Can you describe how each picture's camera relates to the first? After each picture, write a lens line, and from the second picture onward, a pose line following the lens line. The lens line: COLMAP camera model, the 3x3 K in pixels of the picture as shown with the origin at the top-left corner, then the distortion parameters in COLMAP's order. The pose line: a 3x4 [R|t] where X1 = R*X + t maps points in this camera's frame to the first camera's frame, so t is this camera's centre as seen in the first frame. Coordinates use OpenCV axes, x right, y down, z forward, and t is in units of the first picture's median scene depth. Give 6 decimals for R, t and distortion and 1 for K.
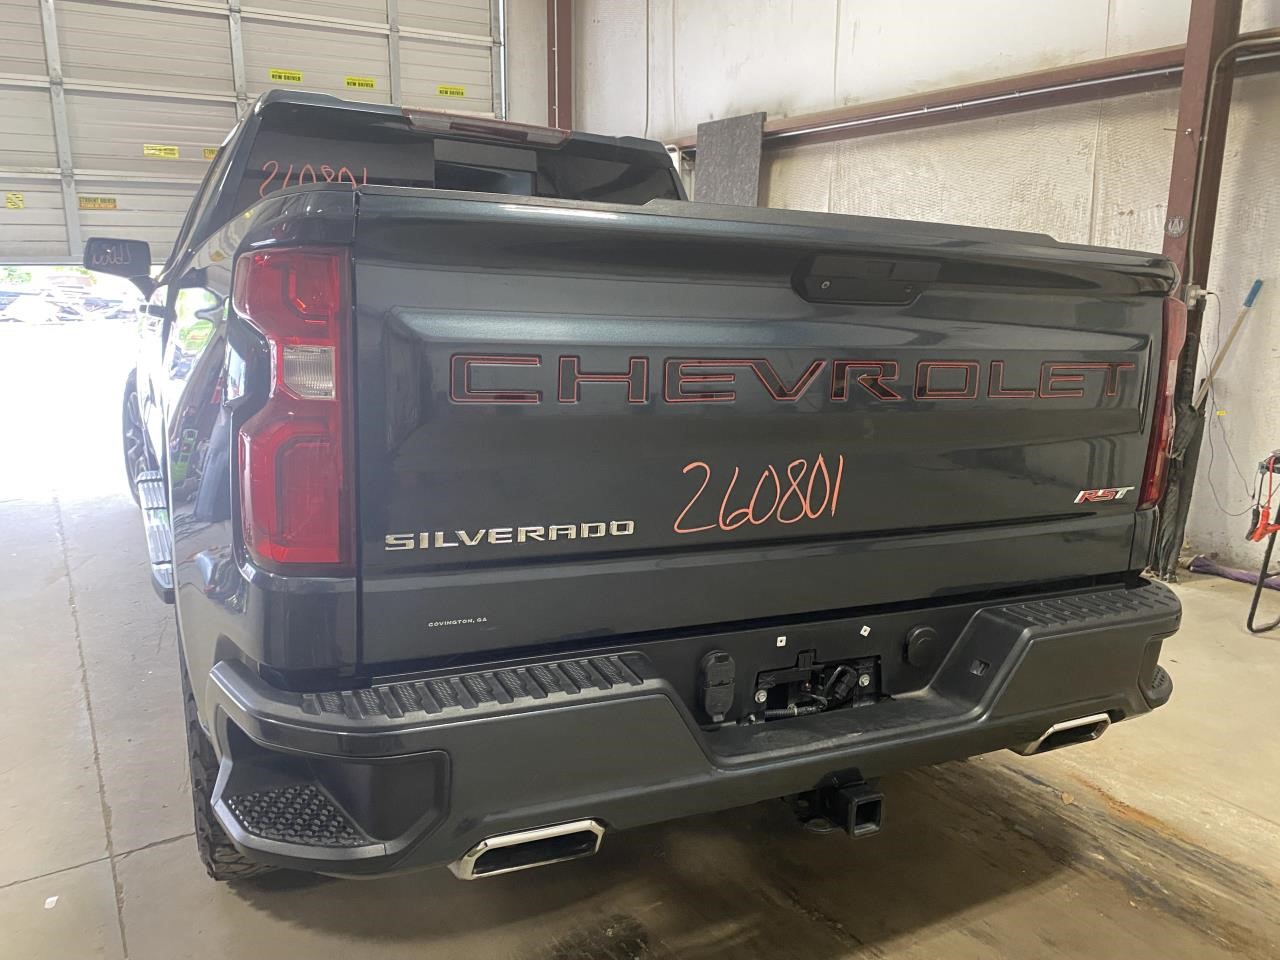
lens RADIAL K [[969.2, 0, 630.7], [0, 969.2, 477.1], [0, 0, 1]] dist [0.024951, -0.016275]
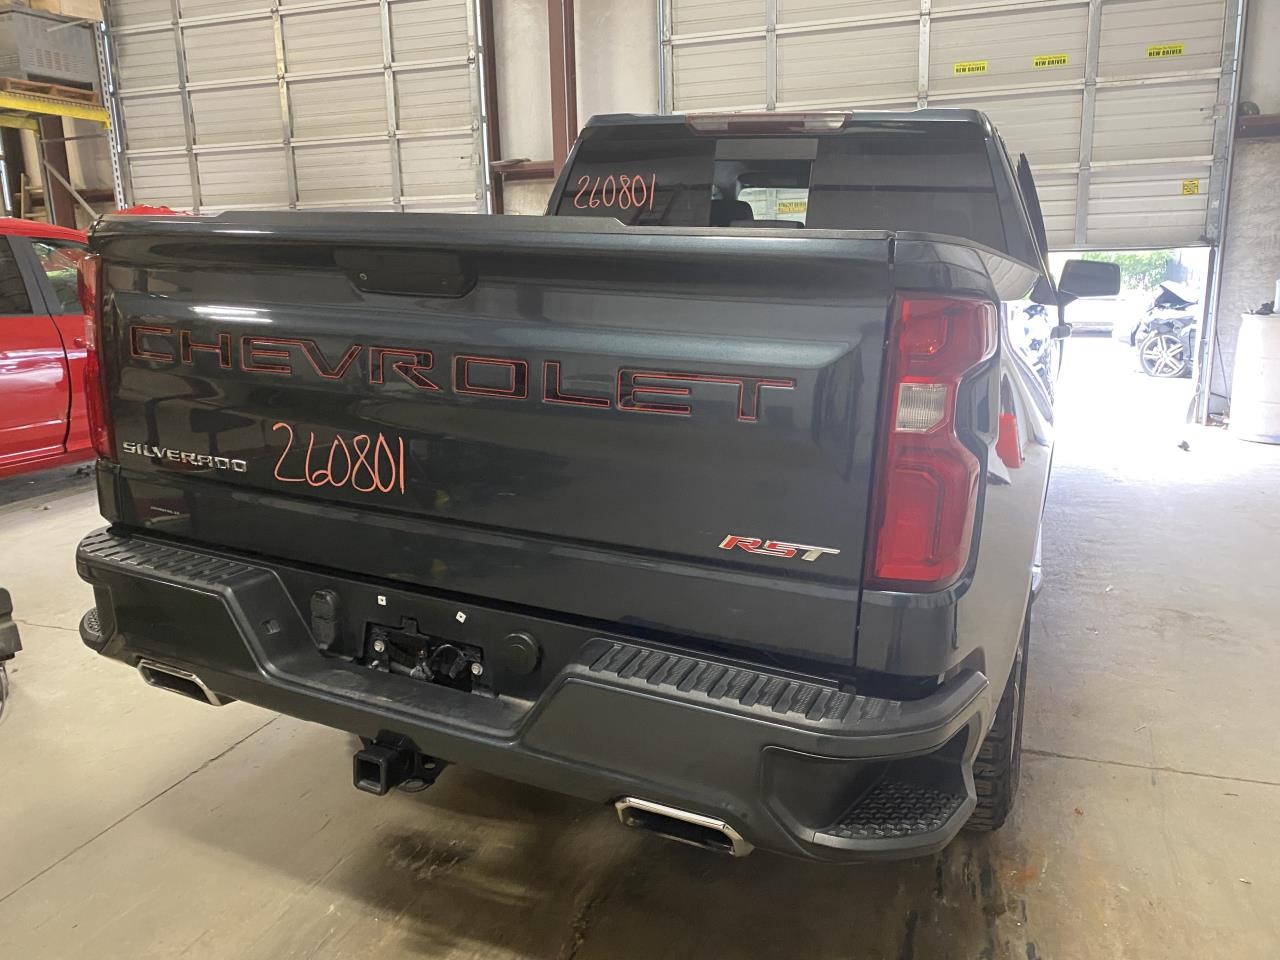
lens RADIAL K [[969.2, 0, 630.5], [0, 969.2, 480.3], [0, 0, 1]] dist [0.024951, -0.016275]
pose [[0.649548, 0.152757, -0.744817, 1.183449], [-0.144341, 0.986570, 0.076460, -0.093826], [0.746494, 0.057843, 0.662873, 0.489017]]
